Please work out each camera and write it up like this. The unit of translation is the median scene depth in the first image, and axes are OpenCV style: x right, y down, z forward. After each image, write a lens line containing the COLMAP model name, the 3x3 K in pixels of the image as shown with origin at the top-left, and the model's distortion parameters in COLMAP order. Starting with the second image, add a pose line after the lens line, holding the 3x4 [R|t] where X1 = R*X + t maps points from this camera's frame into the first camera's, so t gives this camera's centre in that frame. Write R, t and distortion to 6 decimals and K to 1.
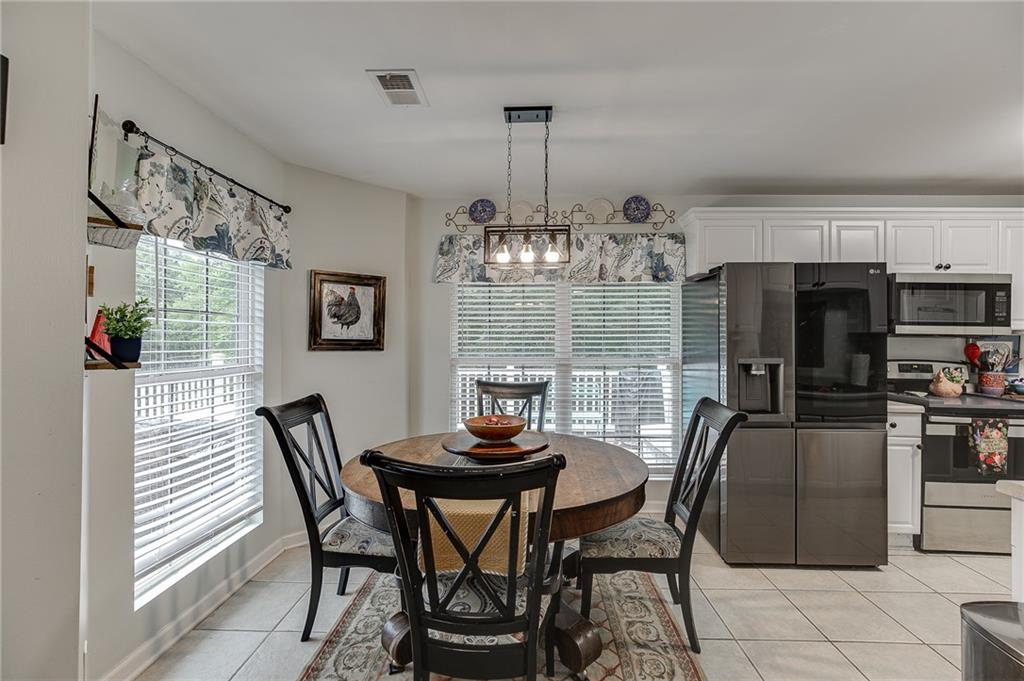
lens RADIAL K [[462.4, 0, 514.6], [0, 462.4, 333.6], [0, 0, 1]] dist [-0.020869, 0.002352]
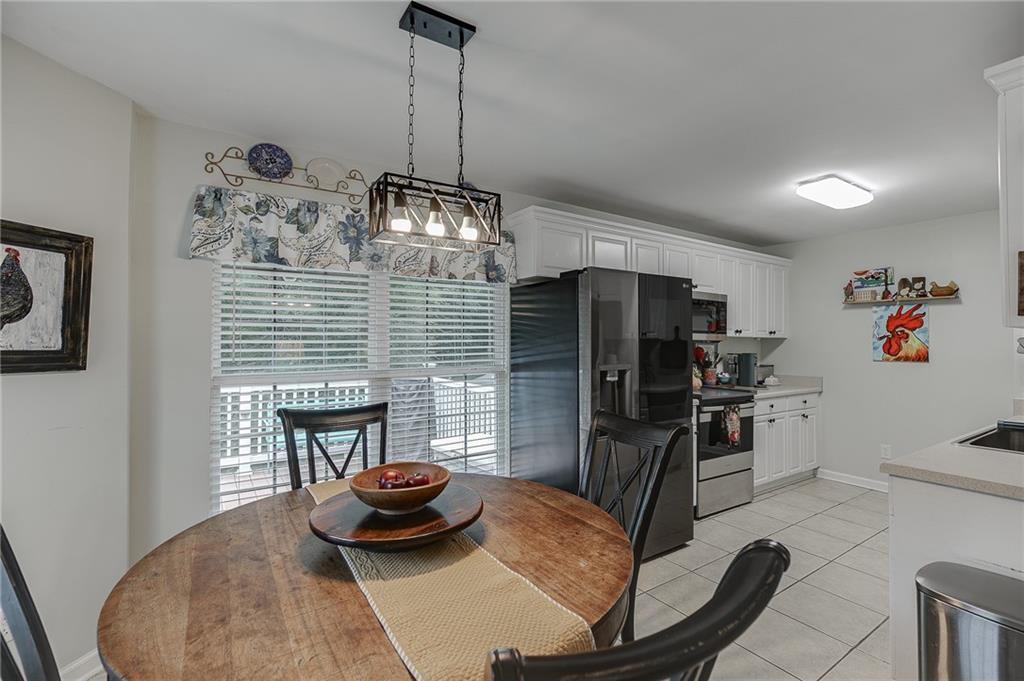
lens RADIAL K [[462.4, 0, 521.1], [0, 462.4, 332.3], [0, 0, 1]] dist [-0.020869, 0.002352]
pose [[0.804949, 0.009672, 0.593266, -0.198596], [-0.002704, 0.999917, -0.012632, -0.002706], [-0.593338, 0.008564, 0.804908, 0.264886]]
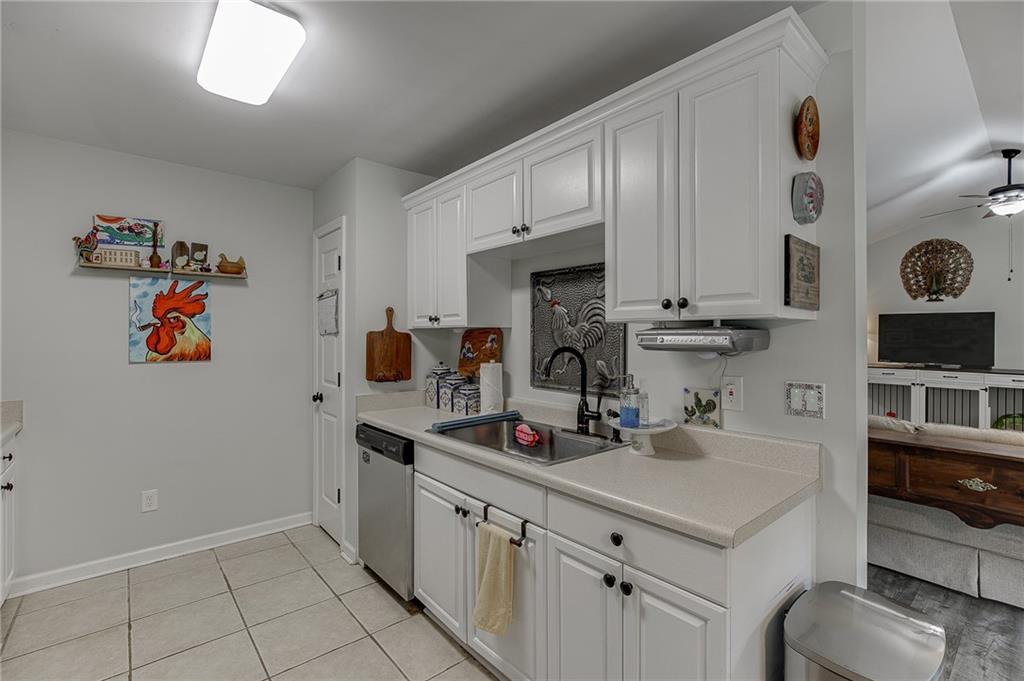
lens RADIAL K [[462.4, 0, 521.3], [0, 462.4, 334.4], [0, 0, 1]] dist [-0.020869, 0.002352]
pose [[-0.687193, -0.004050, 0.726464, 0.351333], [-0.009641, 0.999947, -0.003545, 0.004205], [-0.726411, -0.009440, -0.687195, 0.810363]]
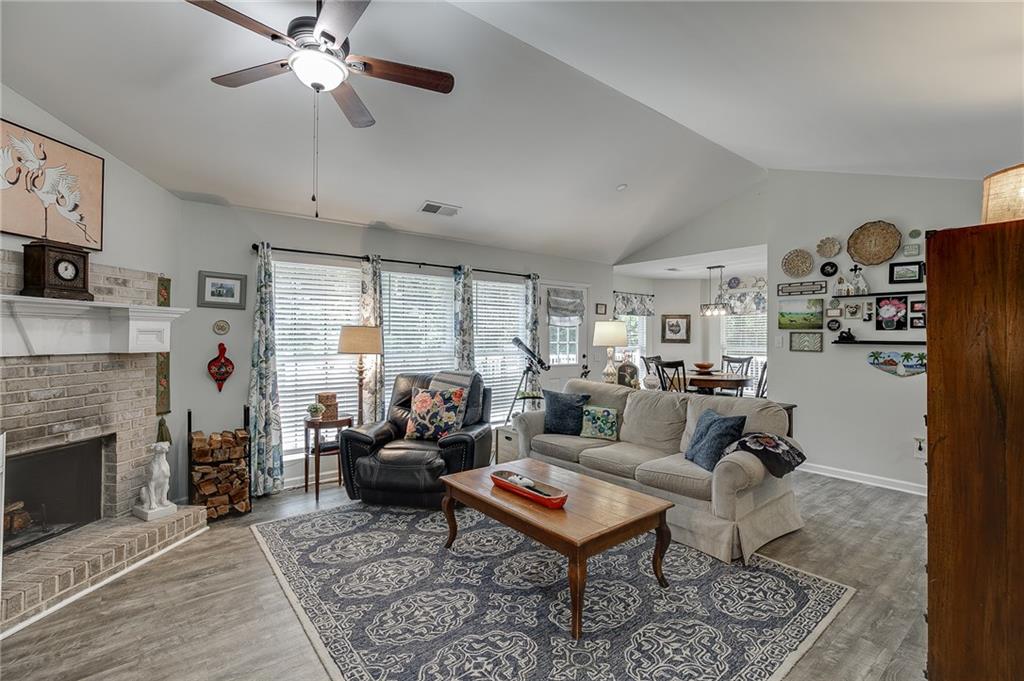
lens RADIAL K [[462.4, 0, 535.2], [0, 462.4, 332.1], [0, 0, 1]] dist [-0.020869, 0.002352]
pose [[0.676036, -0.012449, -0.736764, 1.092912], [0.003564, 0.999901, -0.013624, 0.006253], [0.736860, 0.006585, 0.676013, -1.462530]]
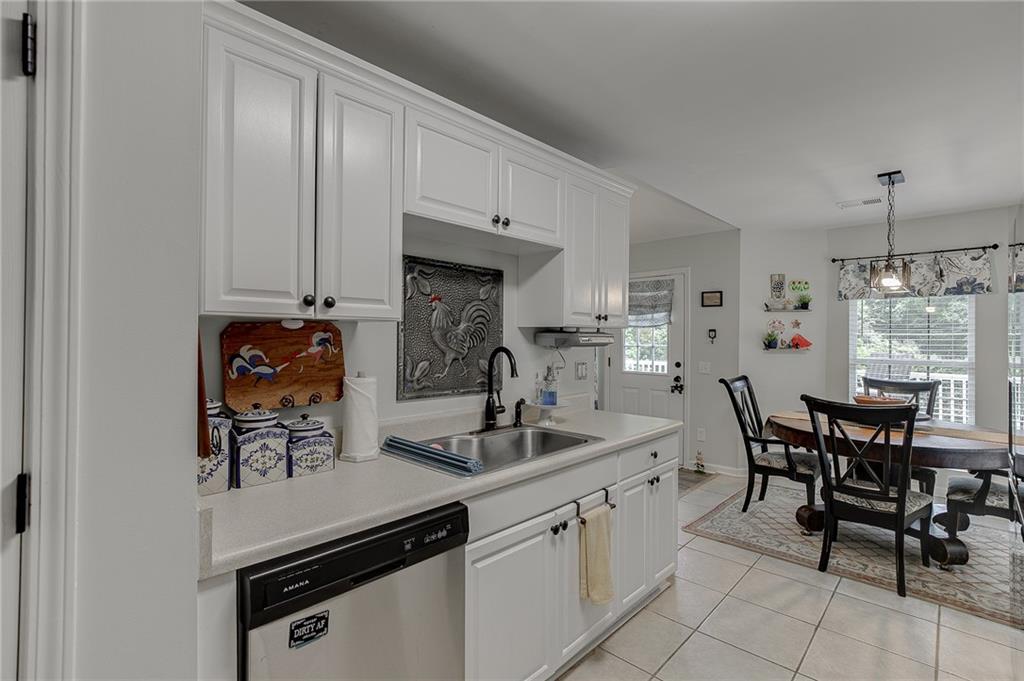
lens RADIAL K [[481.0, 0, 506.4], [0, 481.0, 339.1], [0, 0, 1]] dist [-0.018830, 0.004506]
pose [[-0.665687, -0.007467, -0.746193, 1.327434], [-0.010771, 0.999942, -0.000397, 0.007406], [0.746153, 0.007773, -0.665729, 0.786086]]
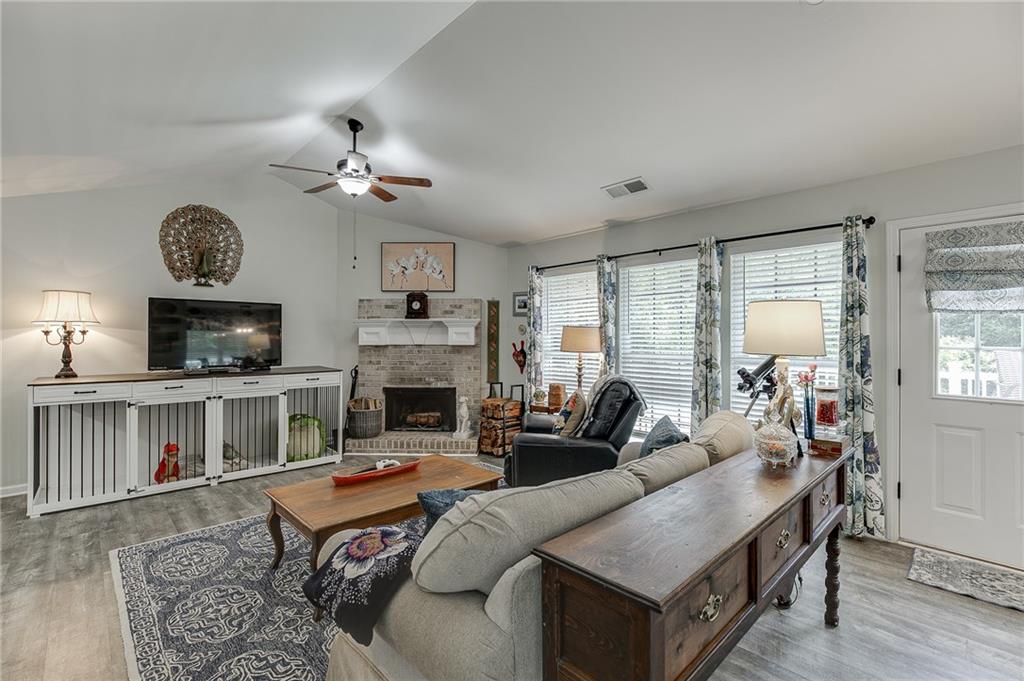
lens RADIAL K [[462.4, 0, 507.1], [0, 462.4, 335.6], [0, 0, 1]] dist [-0.020869, 0.002352]
pose [[-0.698645, -0.006689, -0.715437, 0.952485], [-0.002300, 0.999972, -0.007103, 0.010112], [0.715464, -0.003317, -0.698641, -0.069978]]
